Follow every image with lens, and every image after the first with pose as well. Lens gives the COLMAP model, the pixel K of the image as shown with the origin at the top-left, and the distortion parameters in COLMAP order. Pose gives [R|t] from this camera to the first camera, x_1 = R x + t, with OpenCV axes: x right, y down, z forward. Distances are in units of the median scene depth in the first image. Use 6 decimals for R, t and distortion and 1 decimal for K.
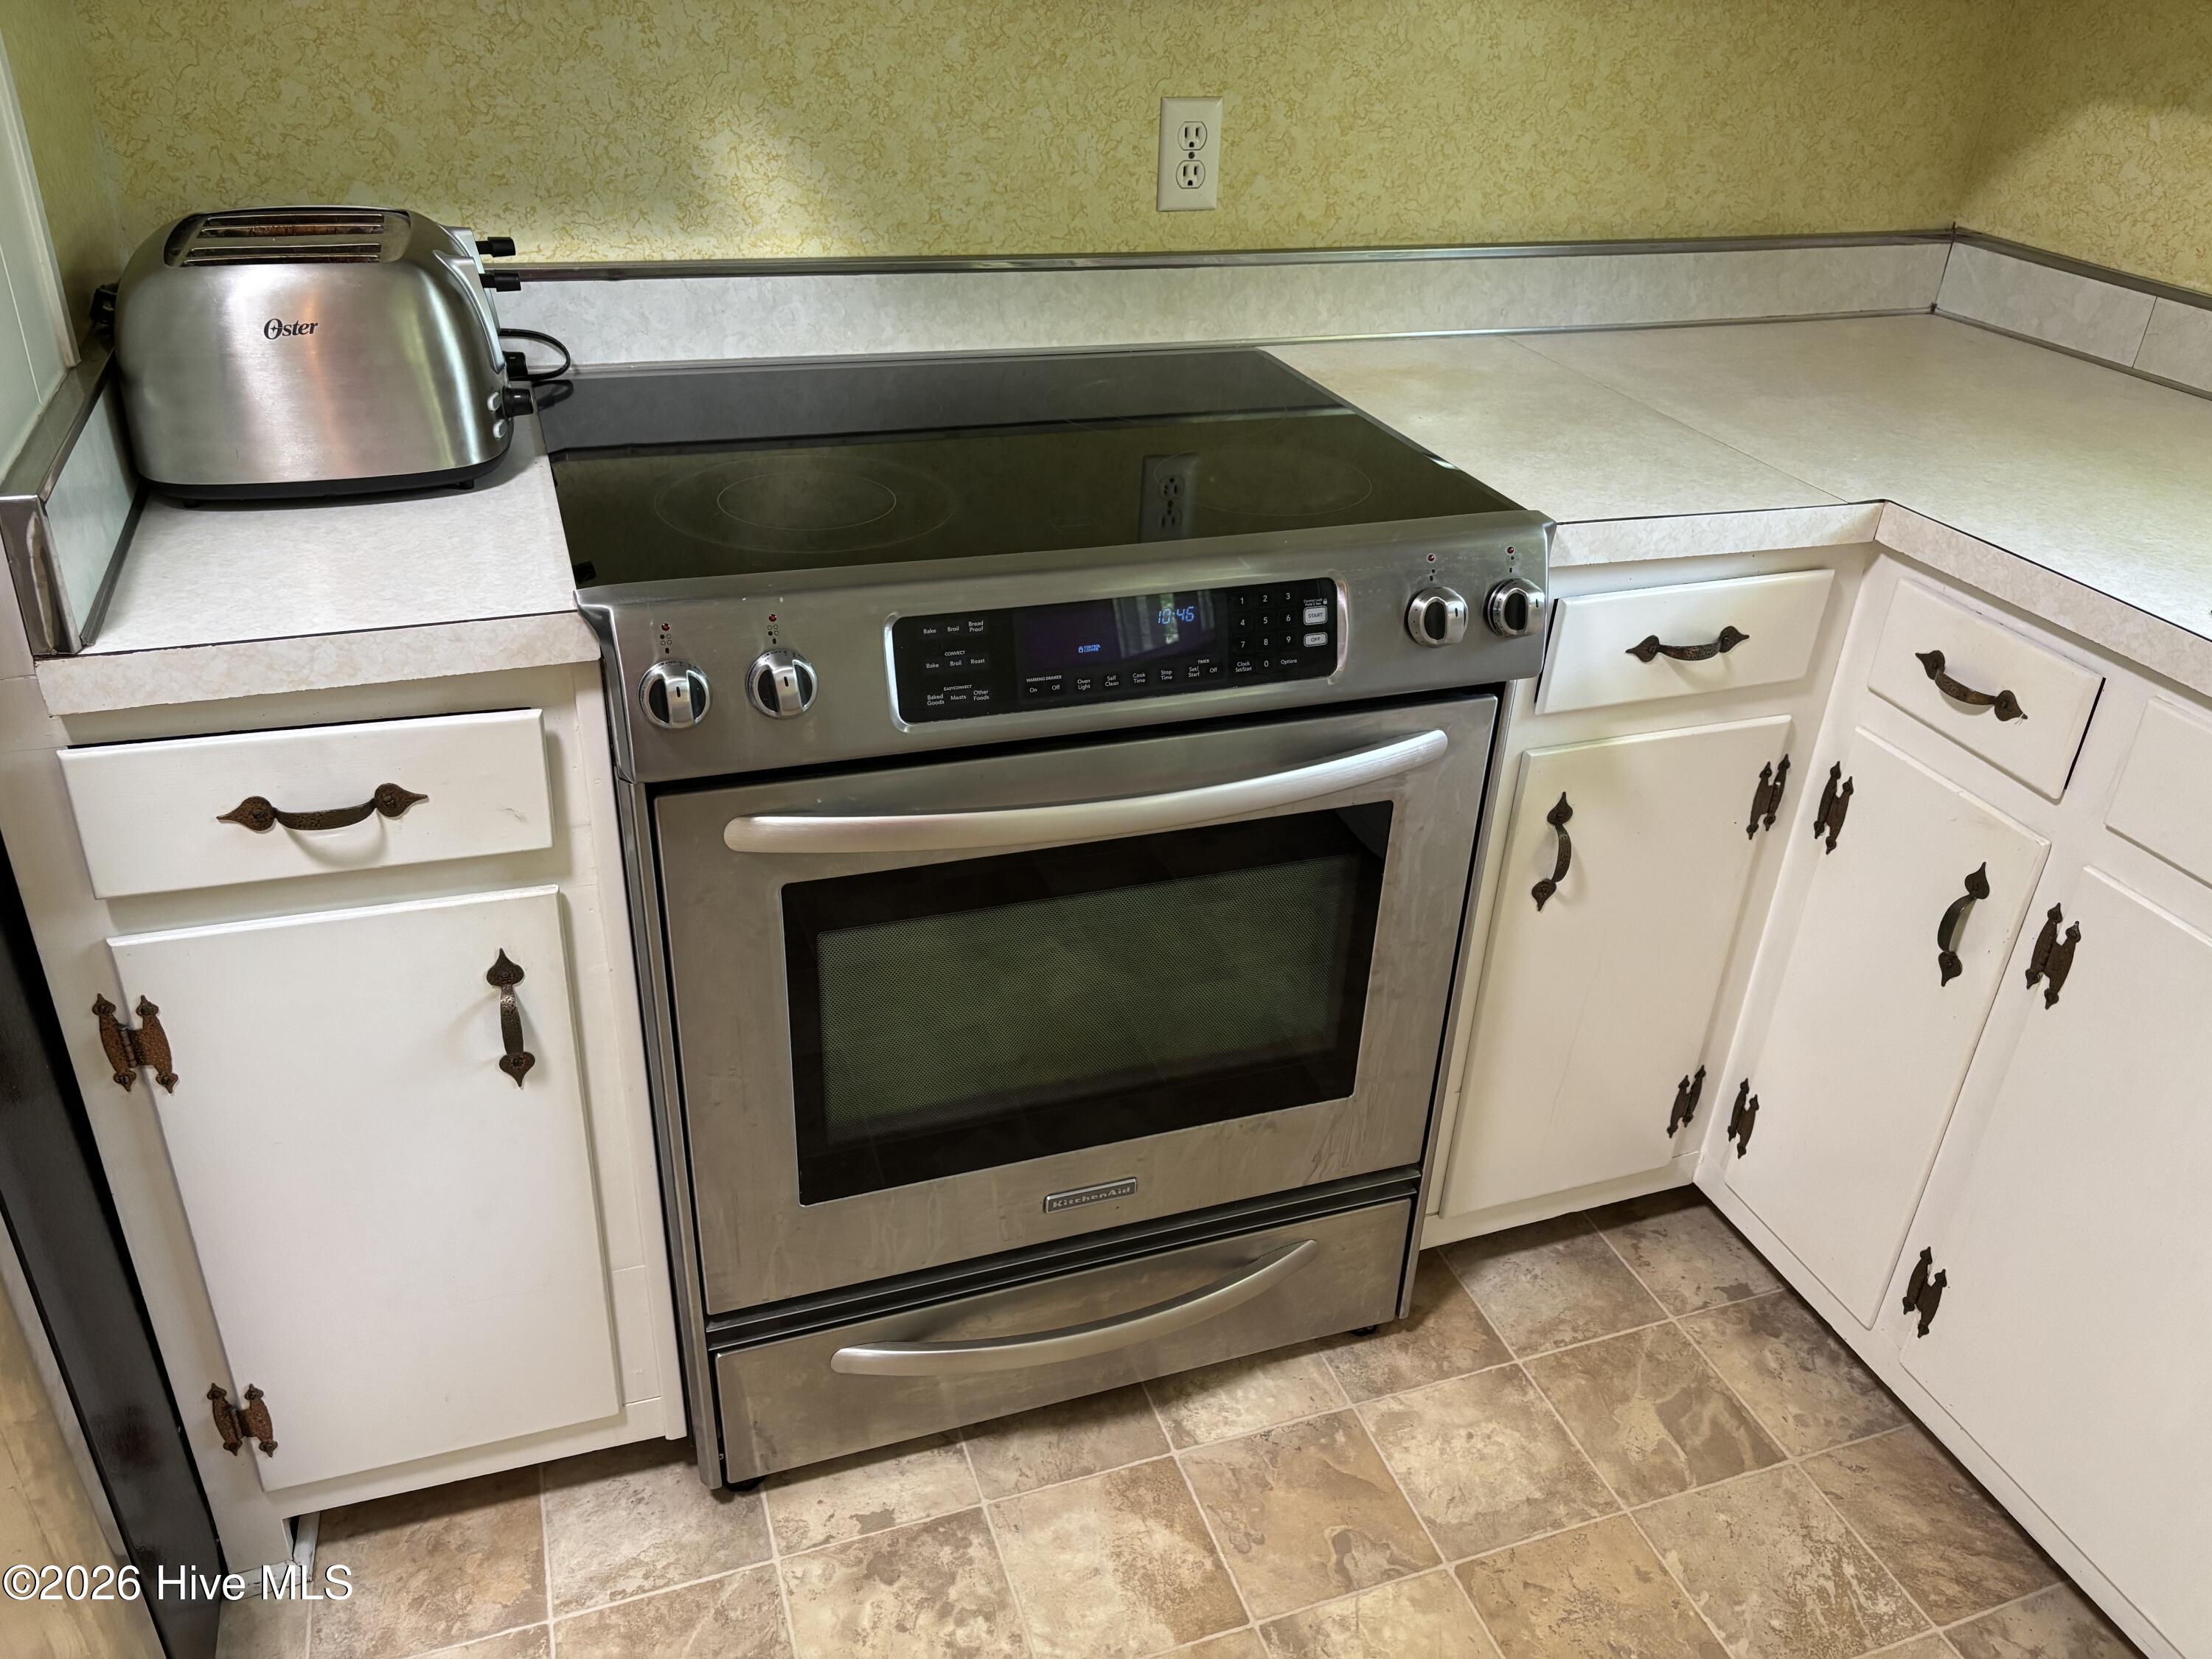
lens RADIAL K [[1677.0, 0, 1122.3], [0, 1677.0, 827.5], [0, 0, 1]] dist [0.049153, -0.047695]
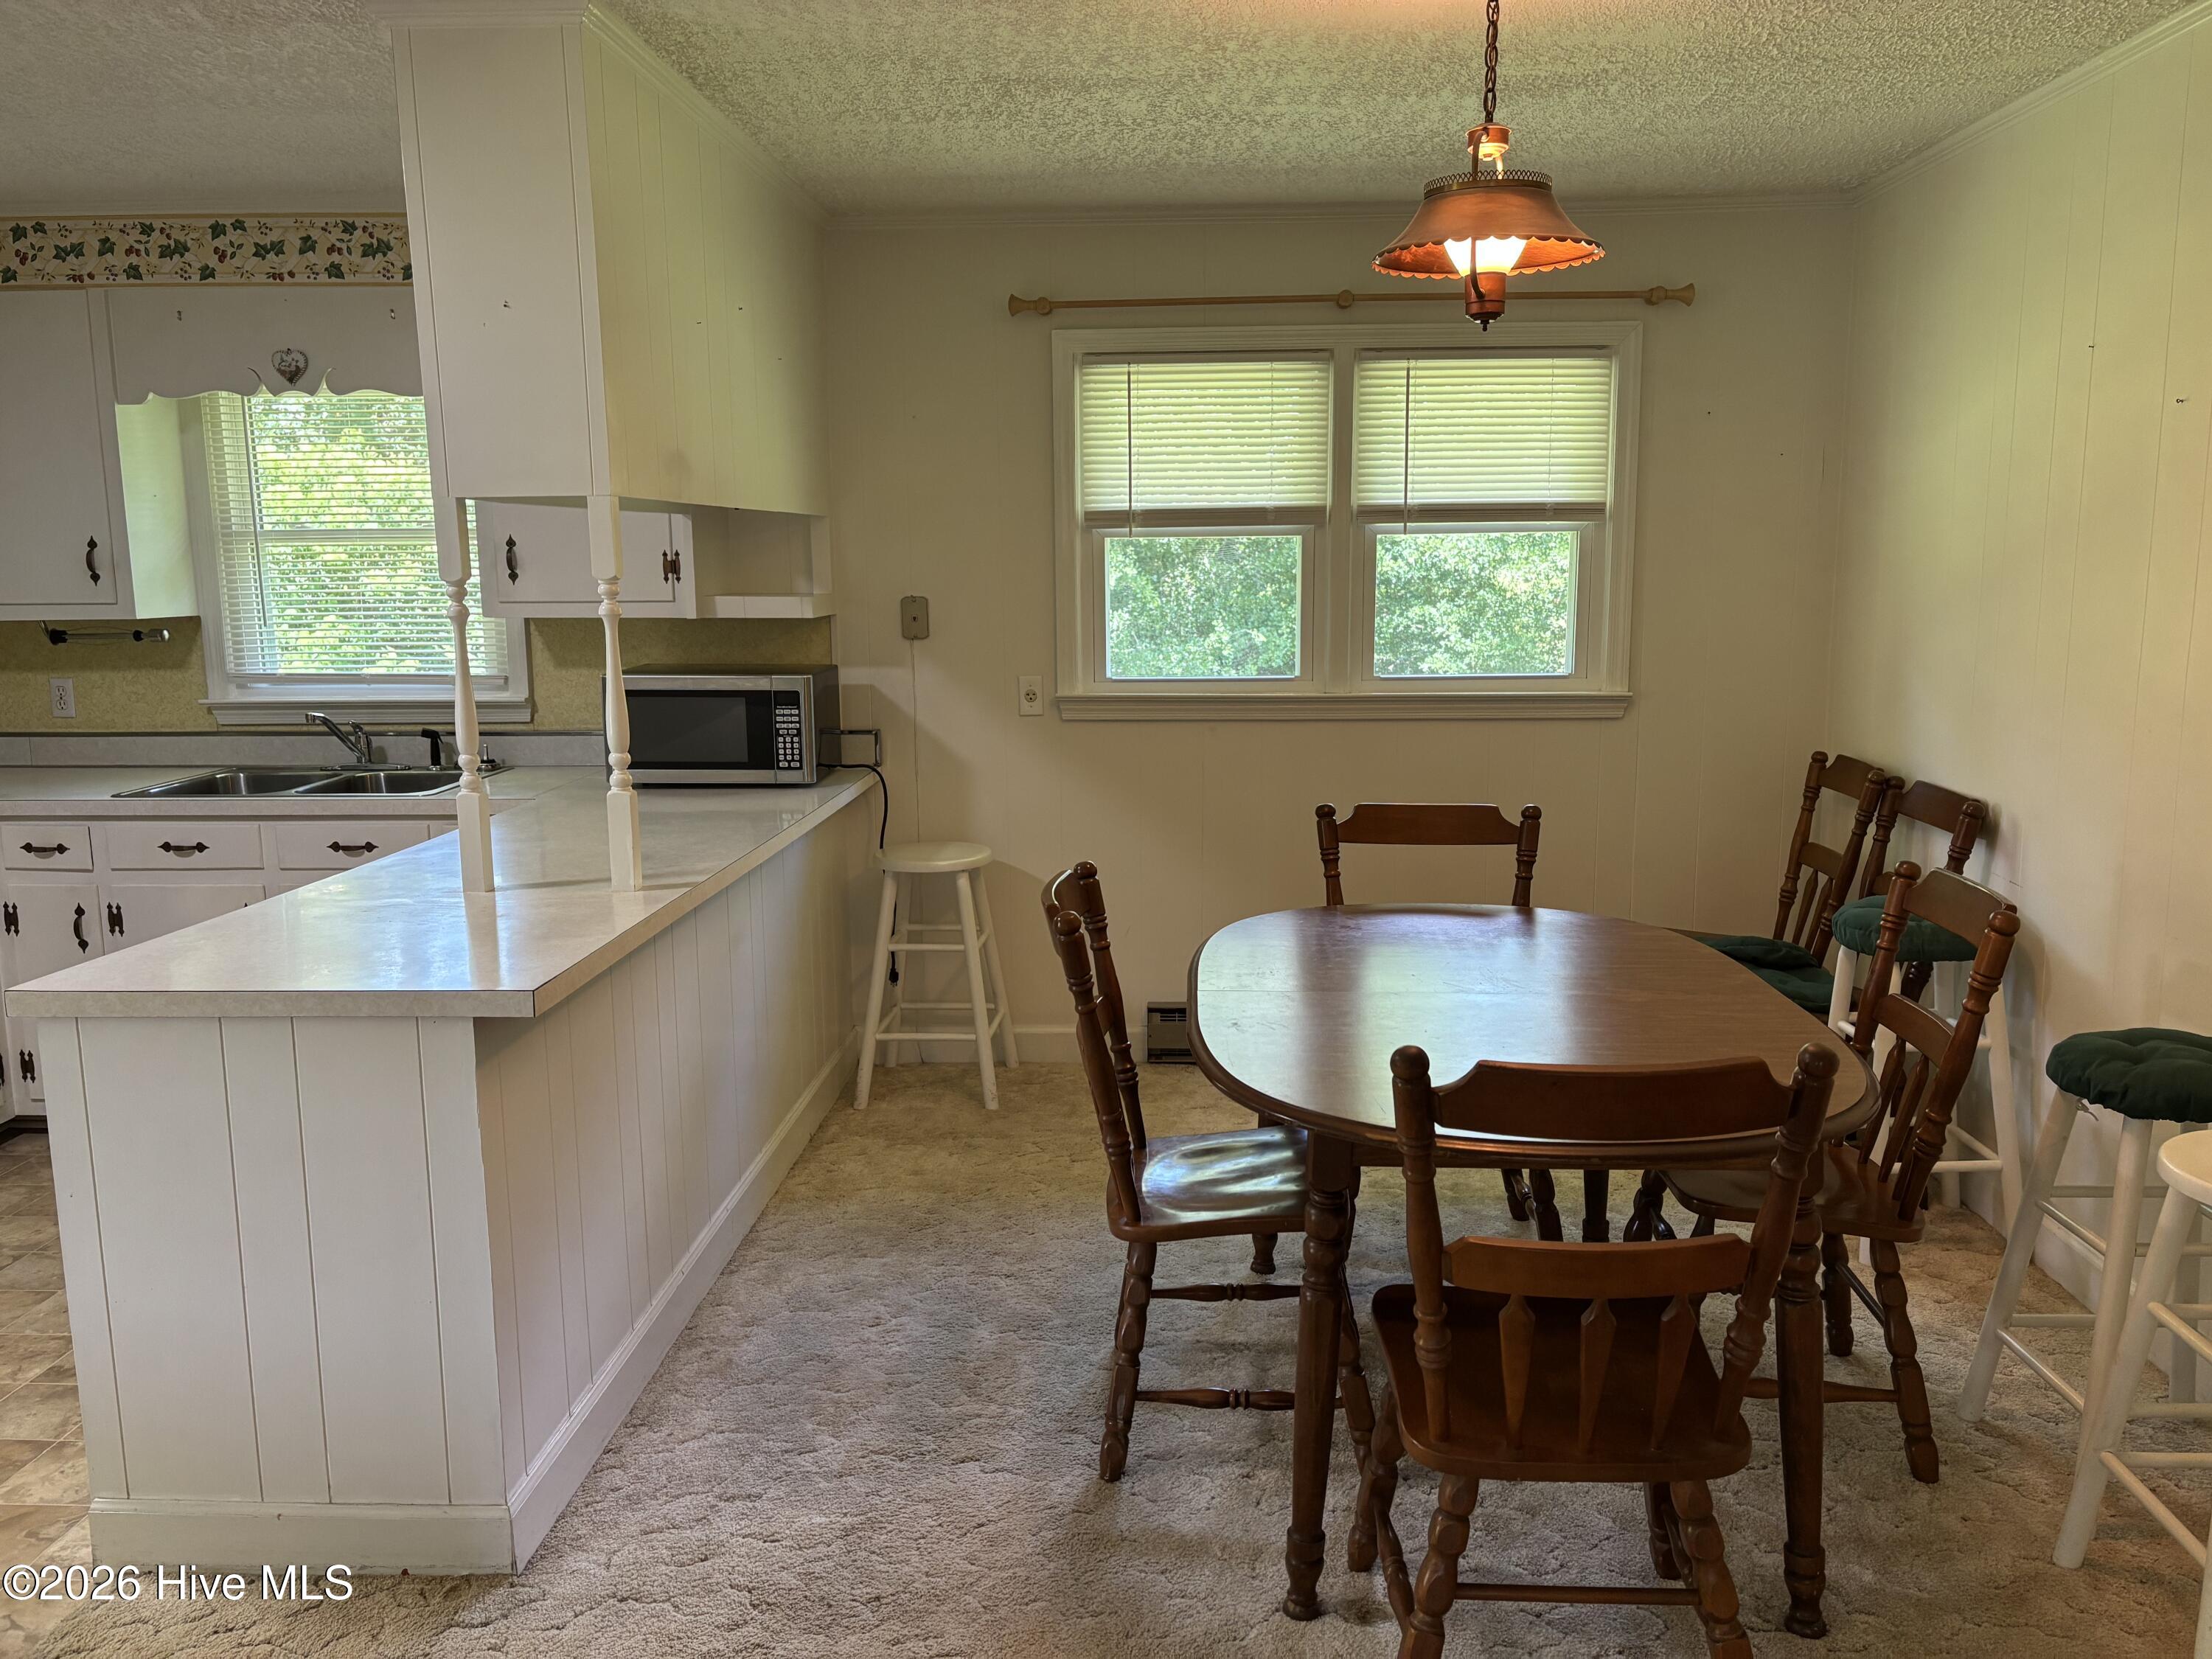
lens RADIAL K [[1677.0, 0, 1122.3], [0, 1677.0, 827.5], [0, 0, 1]] dist [0.049153, -0.047695]
pose [[0.377711, -0.190888, 0.906033, -1.321011], [0.472586, 0.881211, -0.011355, 0.729215], [-0.796239, 0.432468, 0.423054, -1.584196]]
